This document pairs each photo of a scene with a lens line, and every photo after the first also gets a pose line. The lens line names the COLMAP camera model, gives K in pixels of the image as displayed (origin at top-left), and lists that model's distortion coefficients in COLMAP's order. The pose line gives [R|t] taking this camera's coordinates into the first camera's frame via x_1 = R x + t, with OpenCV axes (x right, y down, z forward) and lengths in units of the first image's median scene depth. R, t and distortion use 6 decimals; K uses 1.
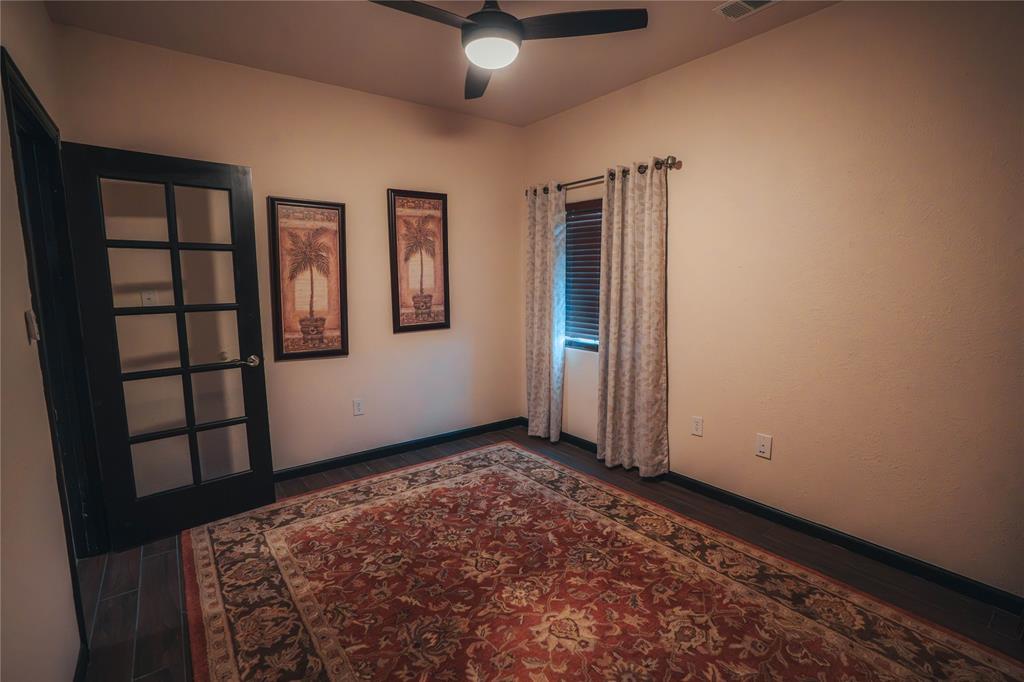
lens RADIAL K [[472.0, 0, 511.3], [0, 472.0, 342.2], [0, 0, 1]] dist [-0.038525, 0.000195]
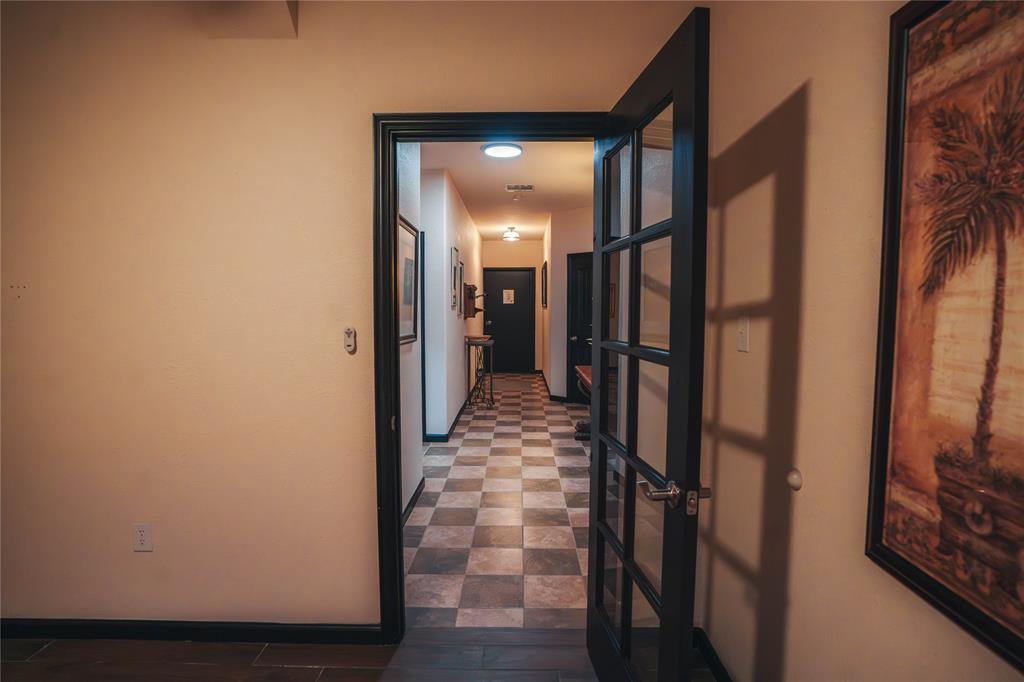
lens RADIAL K [[512.1, 0, 513.4], [0, 512.1, 340.5], [0, 0, 1]] dist [0.003072, 0.000291]
pose [[-0.623030, 0.054276, -0.780313, -0.096883], [-0.103215, 0.983162, 0.150796, -0.125490], [0.775358, 0.174490, -0.606937, 0.979078]]
